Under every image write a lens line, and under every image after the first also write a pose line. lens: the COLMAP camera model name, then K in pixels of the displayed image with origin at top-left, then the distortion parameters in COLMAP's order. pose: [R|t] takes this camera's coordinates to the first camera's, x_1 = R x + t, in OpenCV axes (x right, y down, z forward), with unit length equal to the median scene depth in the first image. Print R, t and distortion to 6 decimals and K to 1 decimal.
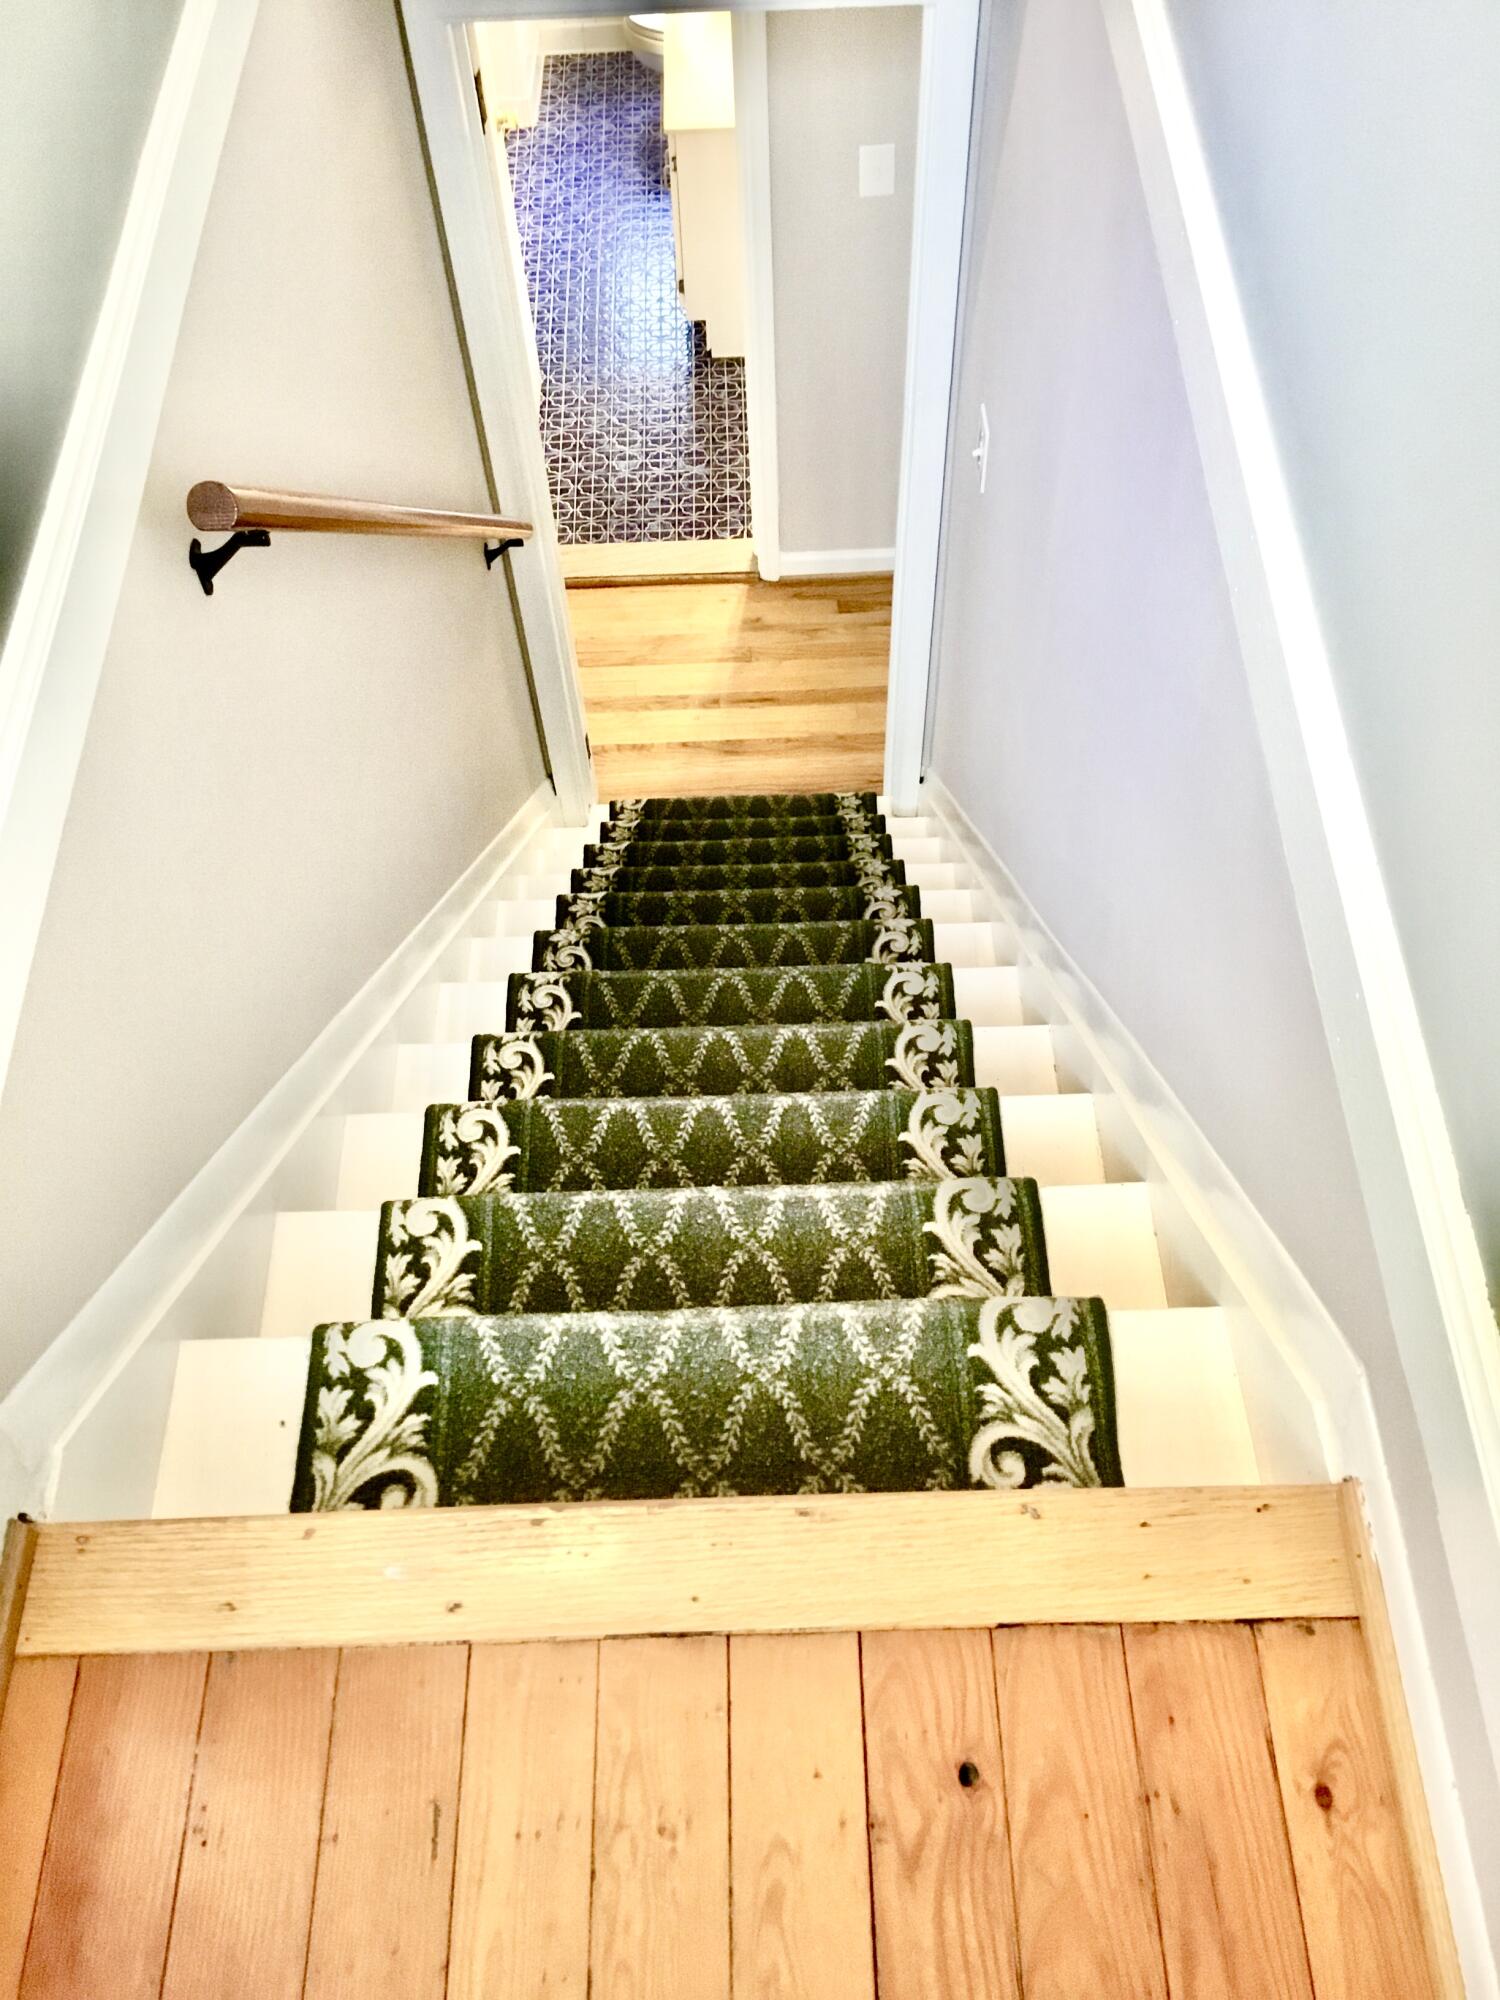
lens RADIAL K [[1774.6, 0, 747.1], [0, 1774.6, 1000.1], [0, 0, 1]] dist [0.048999, -0.078471]
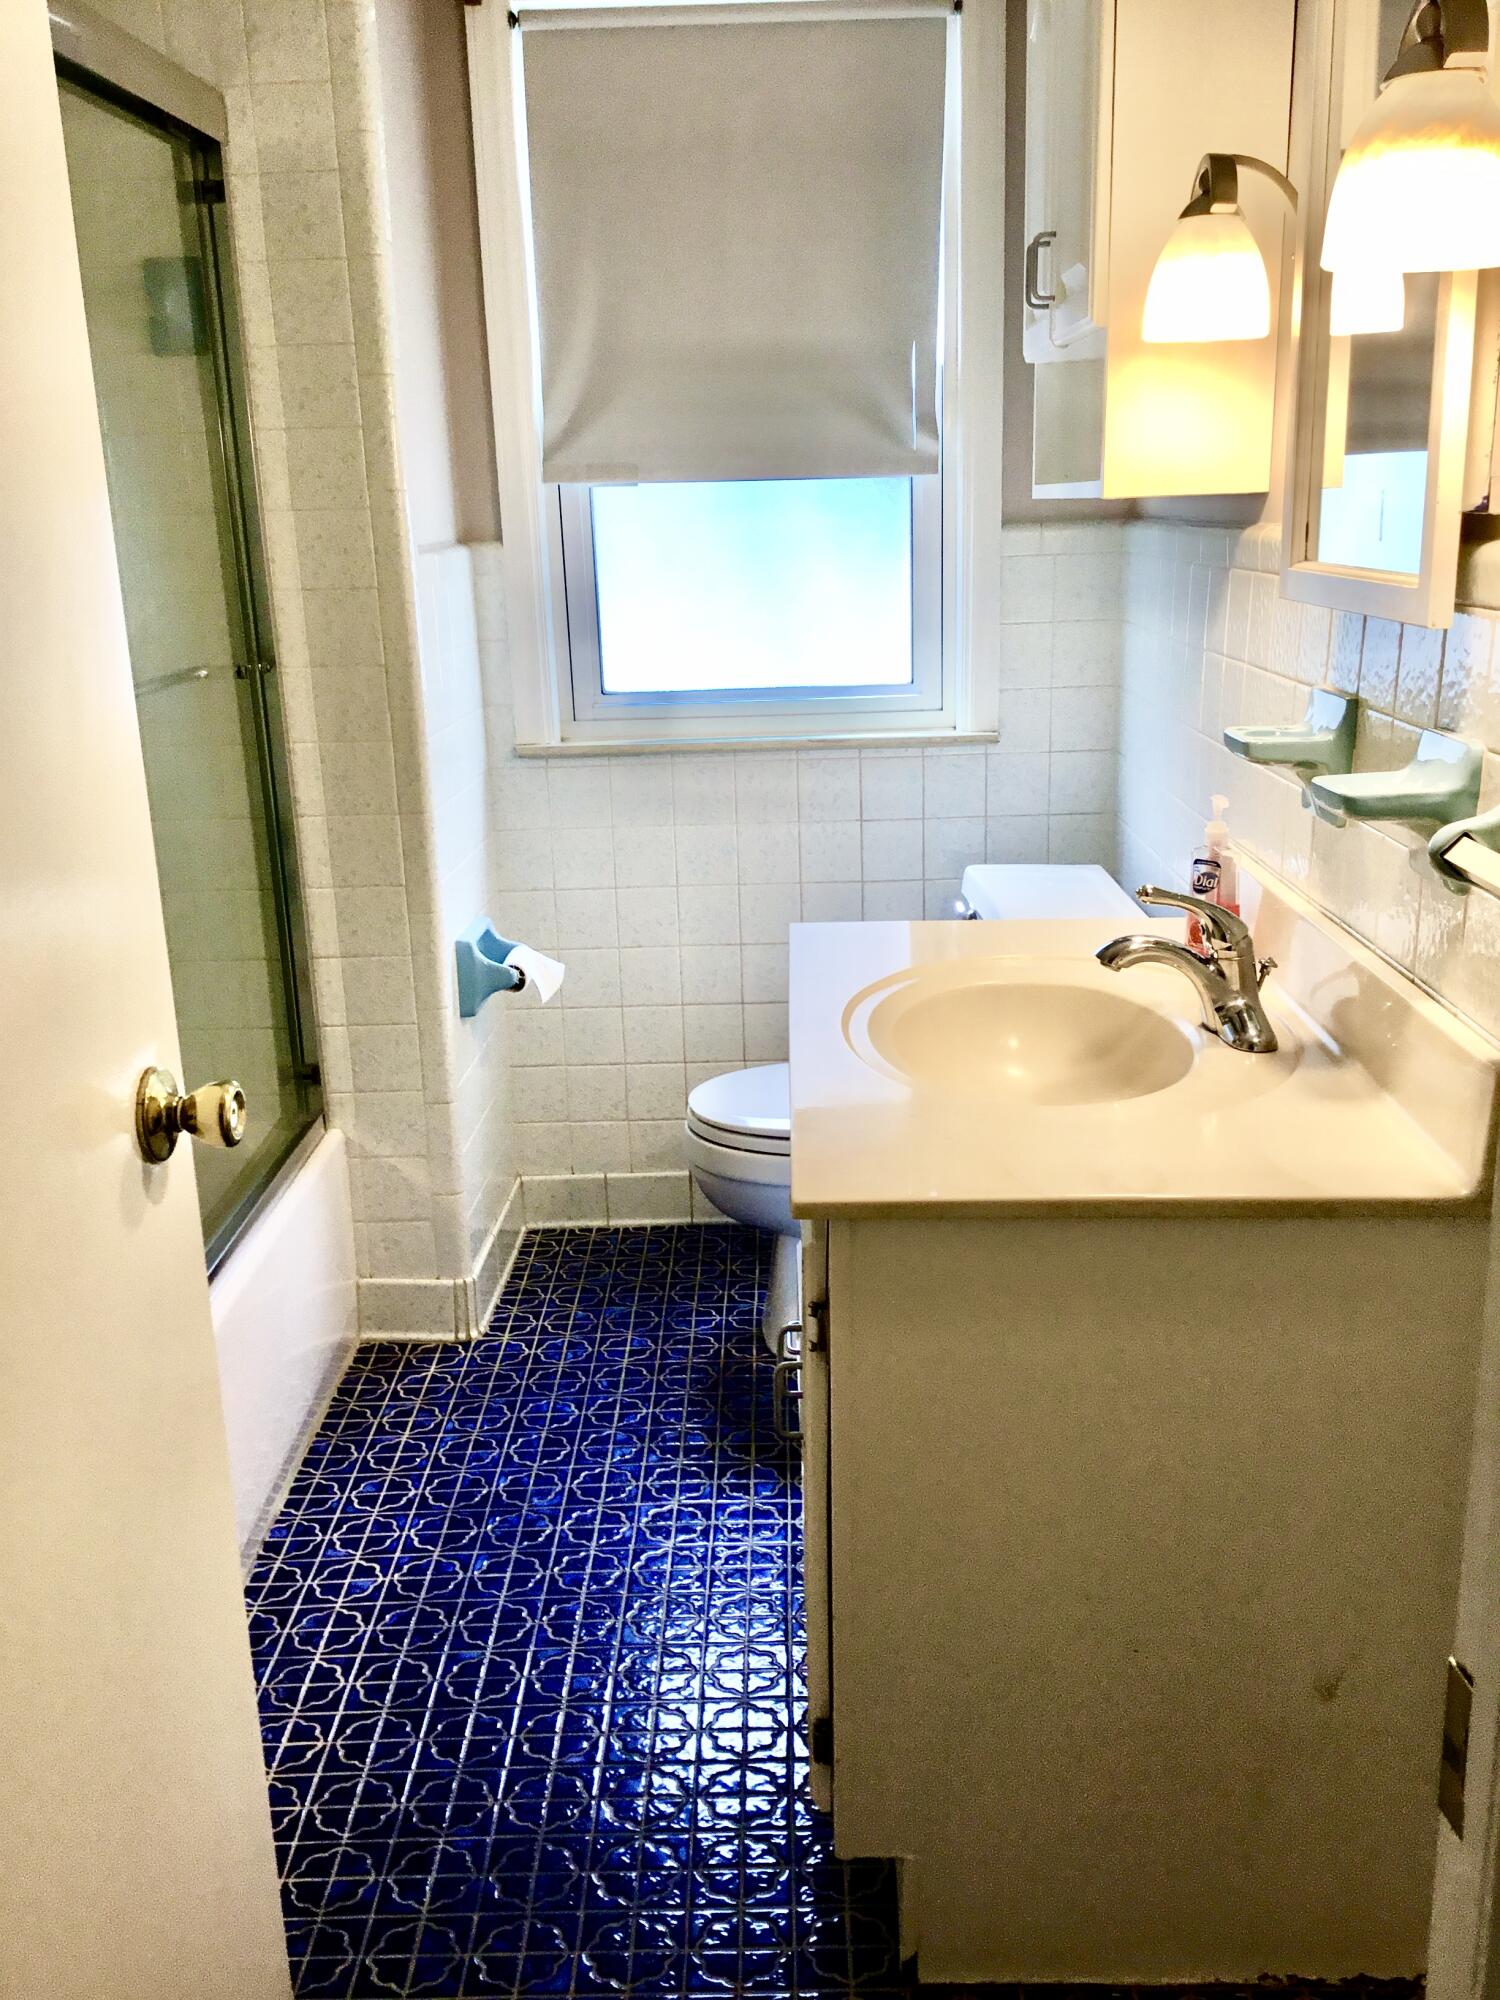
lens RADIAL K [[1774.6, 0, 746.7], [0, 1774.6, 999.7], [0, 0, 1]] dist [0.048999, -0.078471]
pose [[0.999161, 0.002888, -0.040850, -0.033355], [-0.029106, 0.751776, -0.658776, -0.269182], [0.028808, 0.659413, 0.751229, 0.631961]]
